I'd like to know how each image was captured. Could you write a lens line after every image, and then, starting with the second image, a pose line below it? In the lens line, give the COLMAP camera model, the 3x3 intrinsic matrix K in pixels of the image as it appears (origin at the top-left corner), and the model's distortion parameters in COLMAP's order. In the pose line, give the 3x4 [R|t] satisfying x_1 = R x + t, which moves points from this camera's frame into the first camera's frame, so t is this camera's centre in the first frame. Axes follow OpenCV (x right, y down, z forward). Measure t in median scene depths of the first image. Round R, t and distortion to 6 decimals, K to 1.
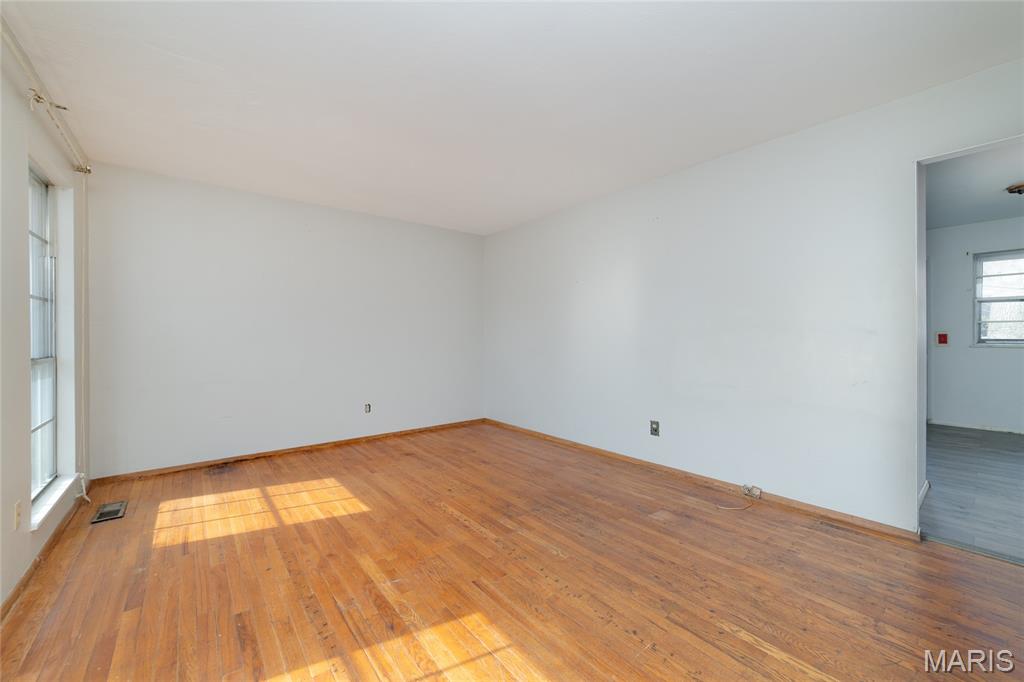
lens RADIAL K [[400.8, 0, 512.9], [0, 400.8, 336.4], [0, 0, 1]] dist [-0.019719, 0.006372]
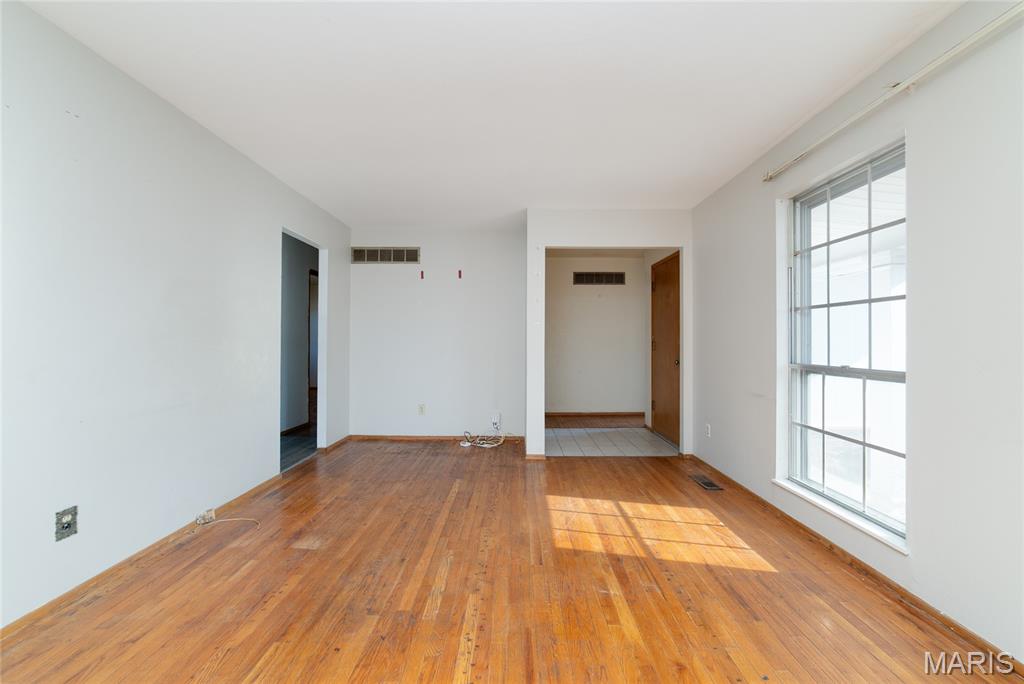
lens RADIAL K [[400.8, 0, 512.9], [0, 400.8, 337.4], [0, 0, 1]] dist [-0.019719, 0.006372]
pose [[-0.764274, 0.006800, 0.644856, -0.686331], [-0.002178, 0.999911, -0.013125, -0.002801], [-0.644888, -0.011436, -0.764191, 1.718577]]
